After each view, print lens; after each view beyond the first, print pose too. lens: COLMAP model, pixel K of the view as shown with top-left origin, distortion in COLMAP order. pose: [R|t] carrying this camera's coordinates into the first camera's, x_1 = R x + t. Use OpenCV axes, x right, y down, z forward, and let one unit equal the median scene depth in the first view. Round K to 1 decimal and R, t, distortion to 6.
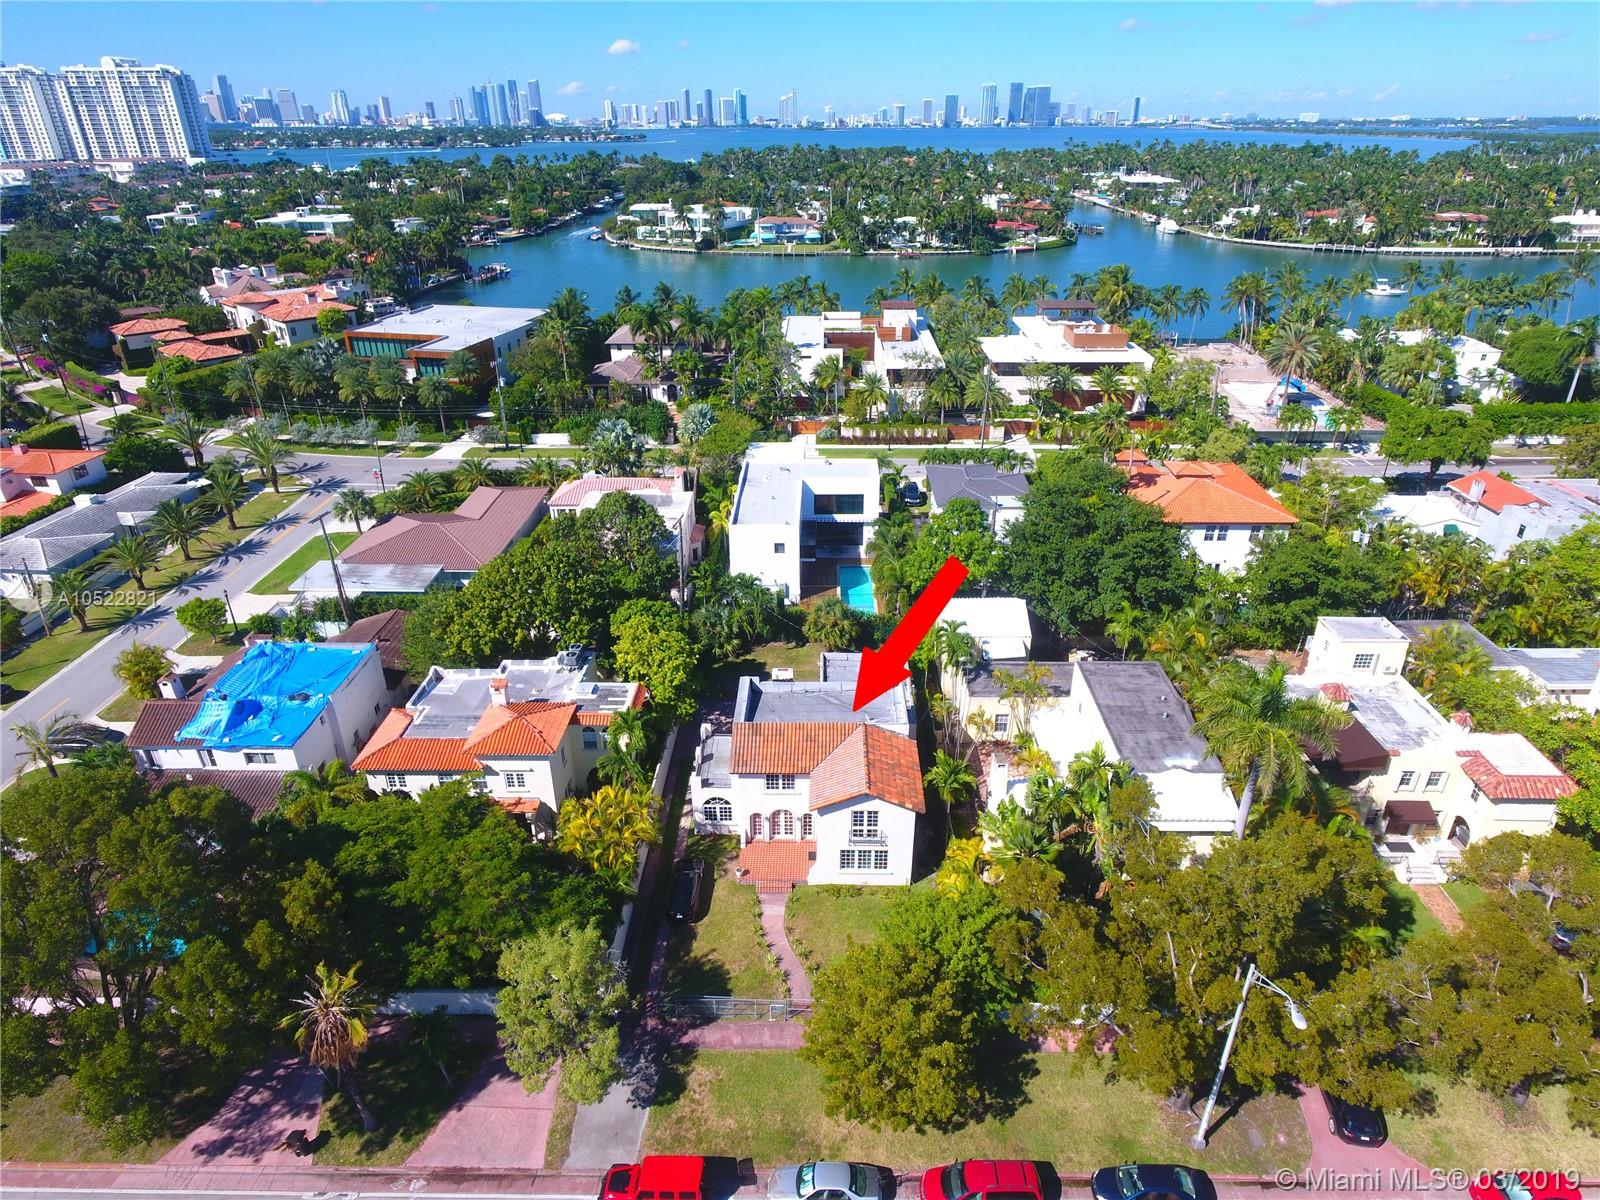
lens RADIAL K [[933.5, 0, 814.4], [0, 933.5, 589.2], [0, 0, 1]] dist [0.003976, -0.002200]
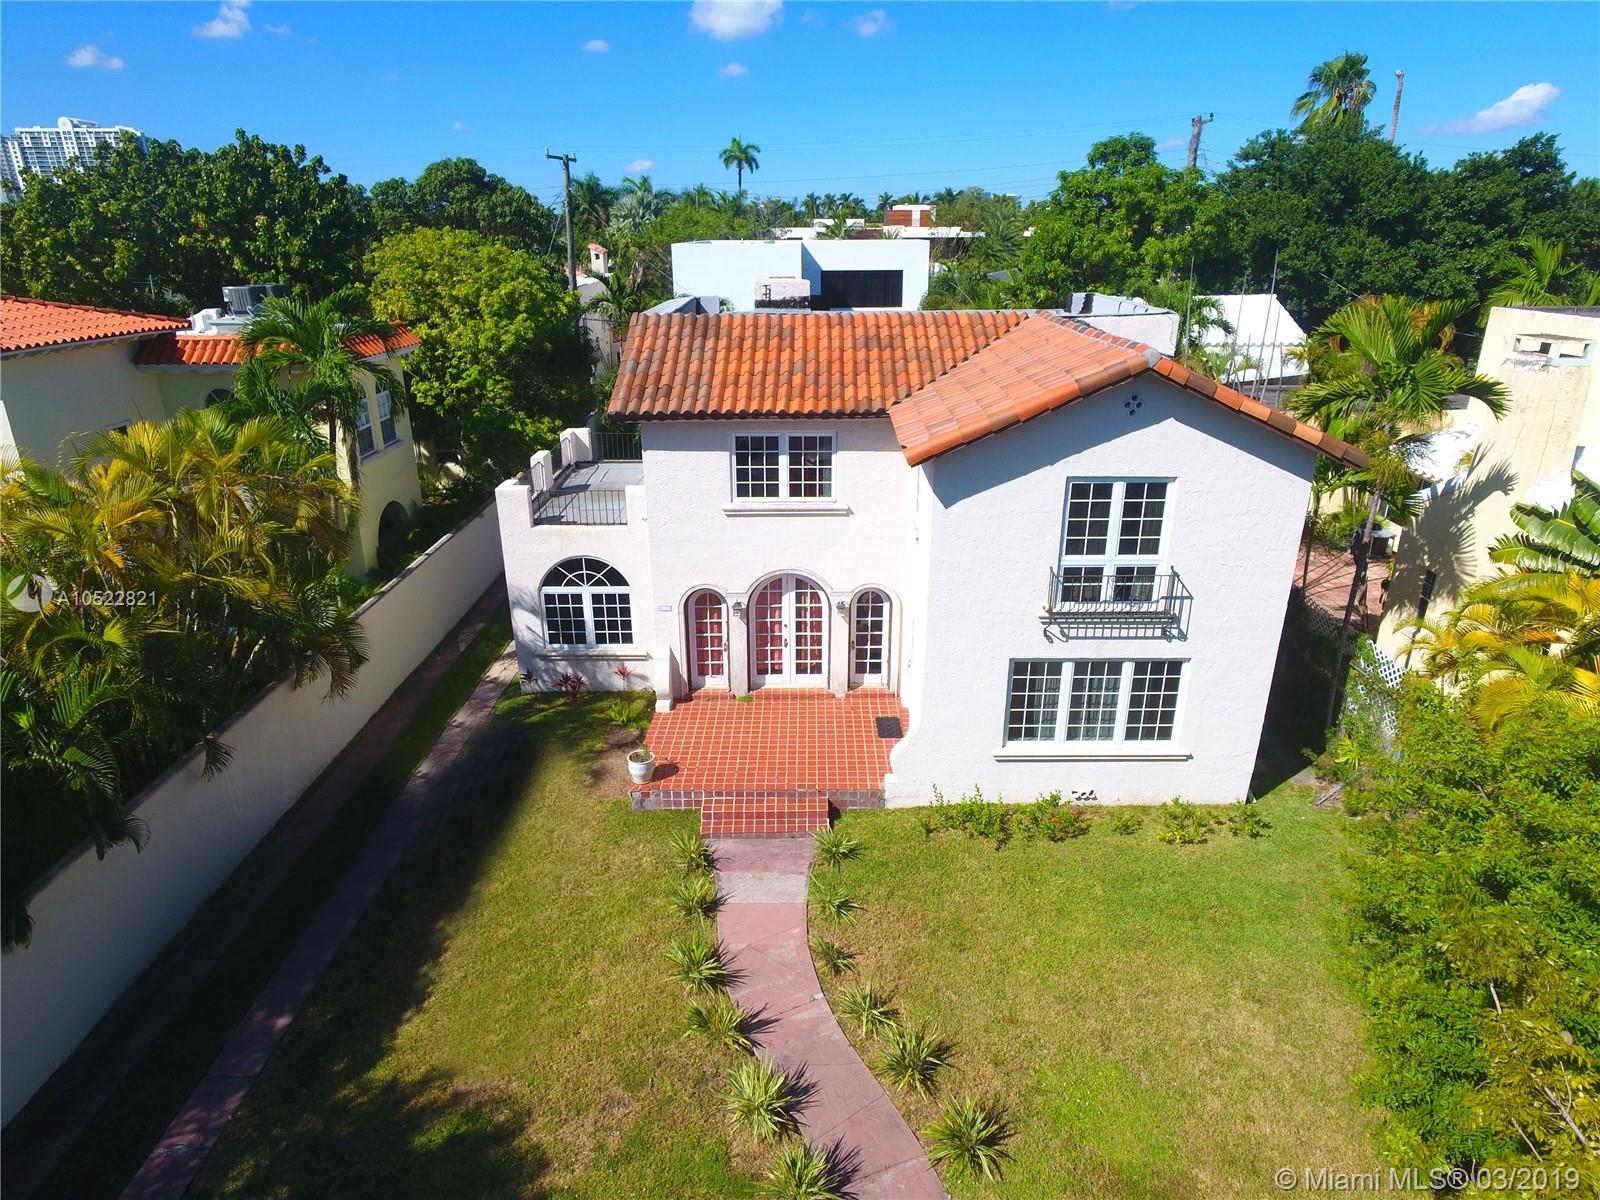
lens RADIAL K [[933.5, 0, 816.6], [0, 933.5, 590.6], [0, 0, 1]] dist [0.003976, -0.002200]
pose [[0.999657, -0.008323, 0.024829, -0.018818], [0.010754, 0.994983, -0.099467, 0.154408], [-0.023877, 0.099700, 0.994731, 0.394499]]
